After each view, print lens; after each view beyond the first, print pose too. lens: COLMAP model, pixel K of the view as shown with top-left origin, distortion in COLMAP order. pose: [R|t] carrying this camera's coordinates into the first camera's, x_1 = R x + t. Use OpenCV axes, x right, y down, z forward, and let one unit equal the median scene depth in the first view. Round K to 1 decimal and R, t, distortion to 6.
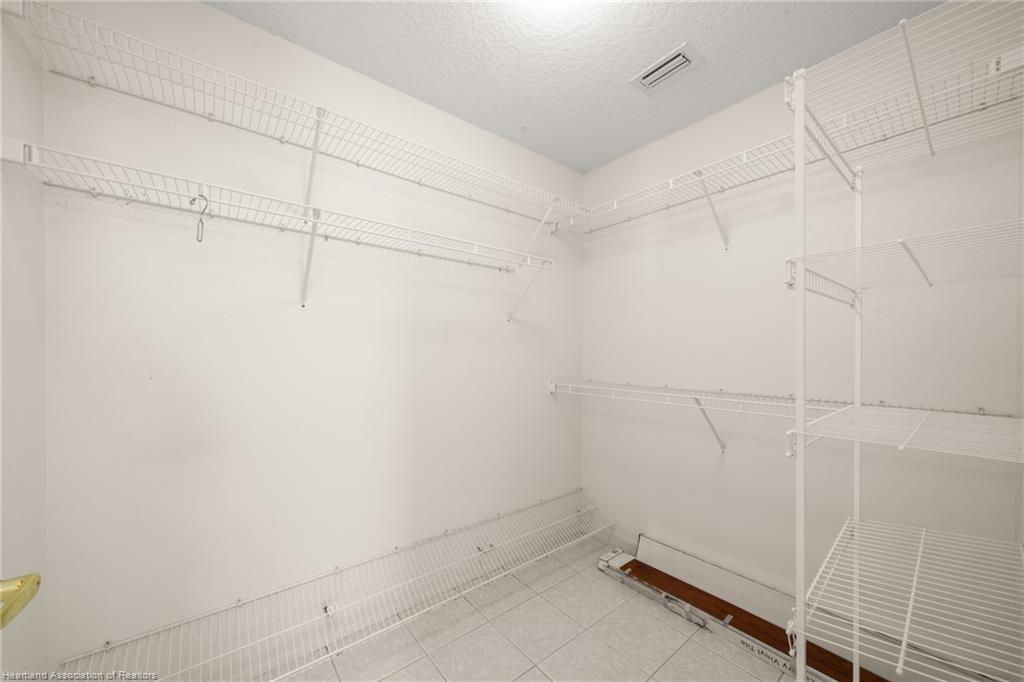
lens RADIAL K [[384.1, 0, 512.0], [0, 384.1, 341.0], [0, 0, 1]] dist [0.001009, 0.000048]
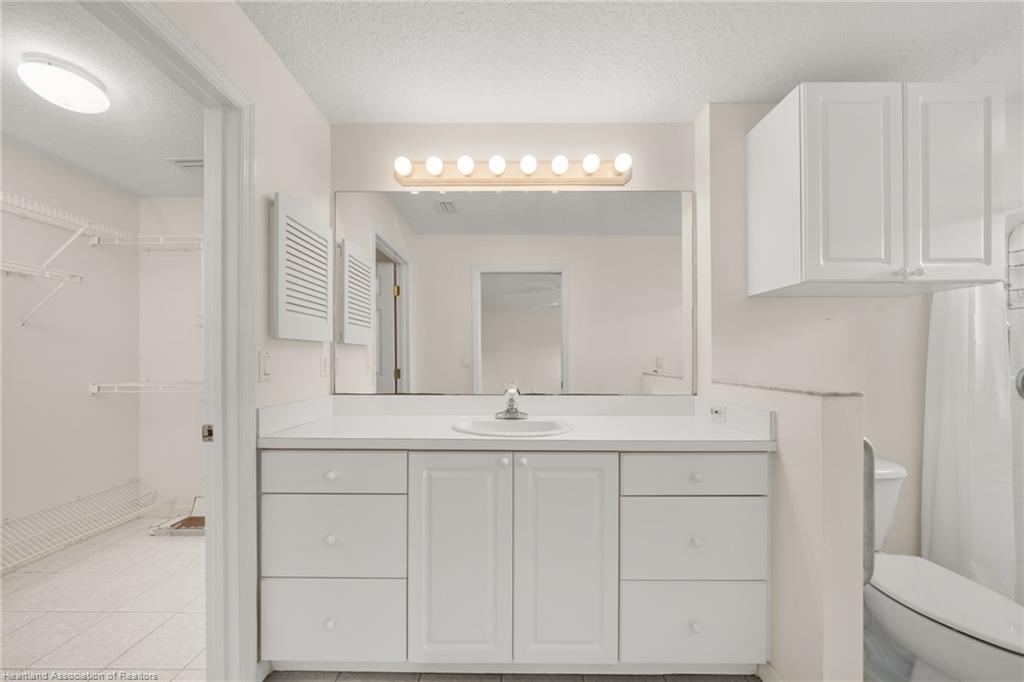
lens RADIAL K [[359.3, 0, 511.4], [0, 359.3, 350.8], [0, 0, 1]] dist [-0.001137, -0.000131]
pose [[0.636130, -0.000537, 0.771582, 0.079378], [-0.017609, 0.999729, 0.015214, -0.023699], [-0.771381, -0.023265, 0.635948, -0.579864]]
